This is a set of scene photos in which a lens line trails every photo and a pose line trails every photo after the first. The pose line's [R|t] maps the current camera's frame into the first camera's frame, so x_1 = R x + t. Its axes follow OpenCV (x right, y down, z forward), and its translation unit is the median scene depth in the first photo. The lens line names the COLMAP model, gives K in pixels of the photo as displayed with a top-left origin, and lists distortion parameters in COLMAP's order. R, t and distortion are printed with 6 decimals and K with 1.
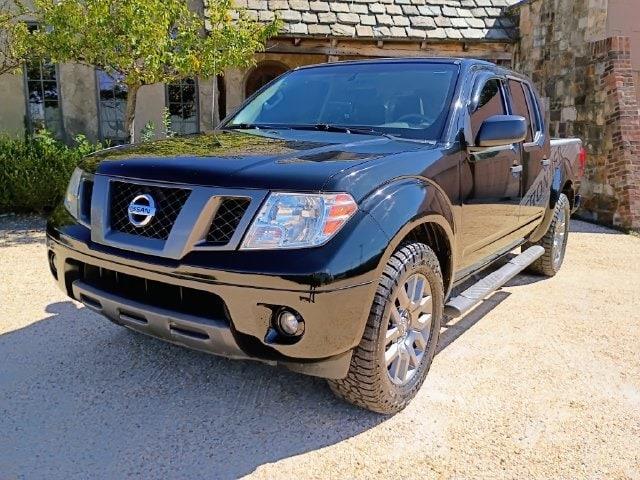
lens RADIAL K [[552.5, 0, 313.7], [0, 552.5, 244.1], [0, 0, 1]] dist [0.063635, -0.090227]
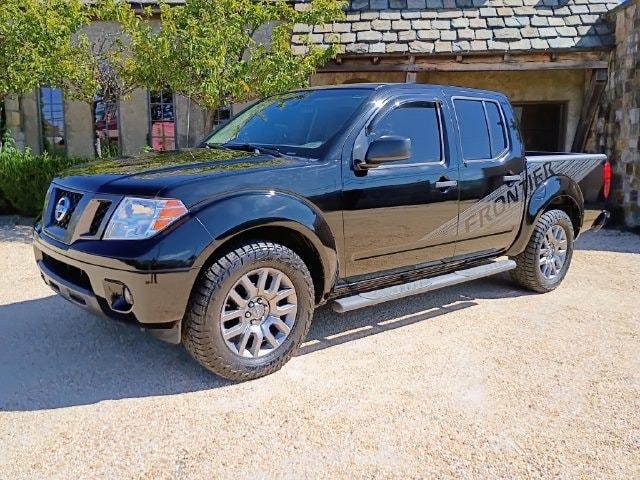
lens RADIAL K [[552.5, 0, 313.4], [0, 552.5, 248.7], [0, 0, 1]] dist [0.063635, -0.090227]
pose [[0.963274, 0.043708, -0.264938, 0.151716], [-0.047174, 0.998864, -0.006729, 0.003836], [0.264343, 0.018980, 0.964242, -0.037140]]
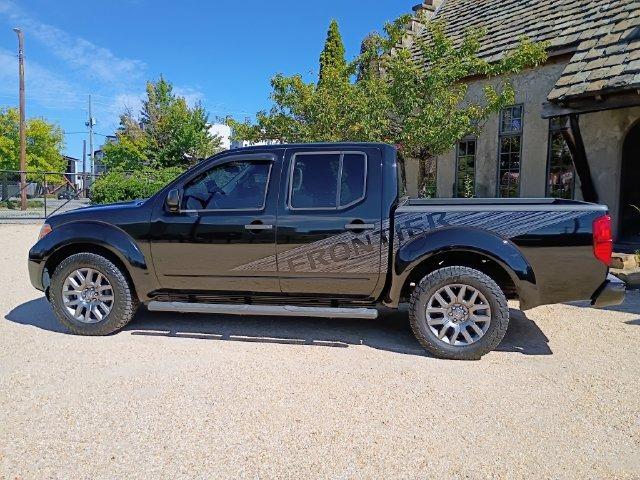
lens RADIAL K [[552.5, 0, 325.7], [0, 552.5, 241.7], [0, 0, 1]] dist [0.063635, -0.090227]
pose [[0.402454, 0.071712, -0.912627, 0.593189], [-0.171668, 0.985153, 0.001708, -0.047696], [0.899200, 0.155982, 0.408790, 0.230172]]
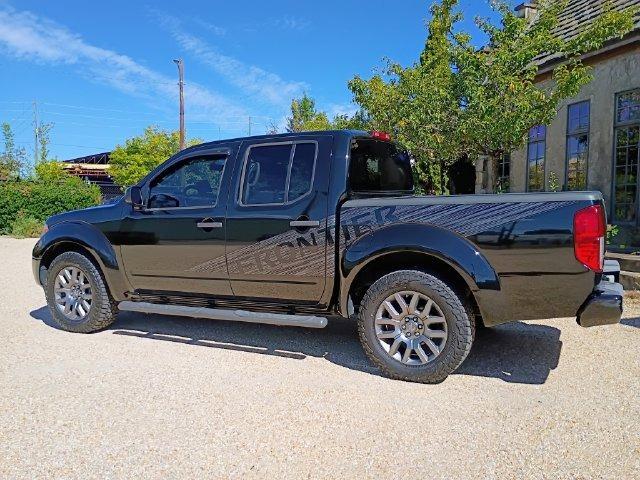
lens RADIAL K [[552.5, 0, 326.8], [0, 552.5, 246.4], [0, 0, 1]] dist [0.063635, -0.090227]
pose [[0.129697, 0.060235, -0.989722, 0.592555], [-0.174547, 0.983953, 0.037011, -0.065804], [0.976070, 0.167953, 0.138129, 0.403592]]
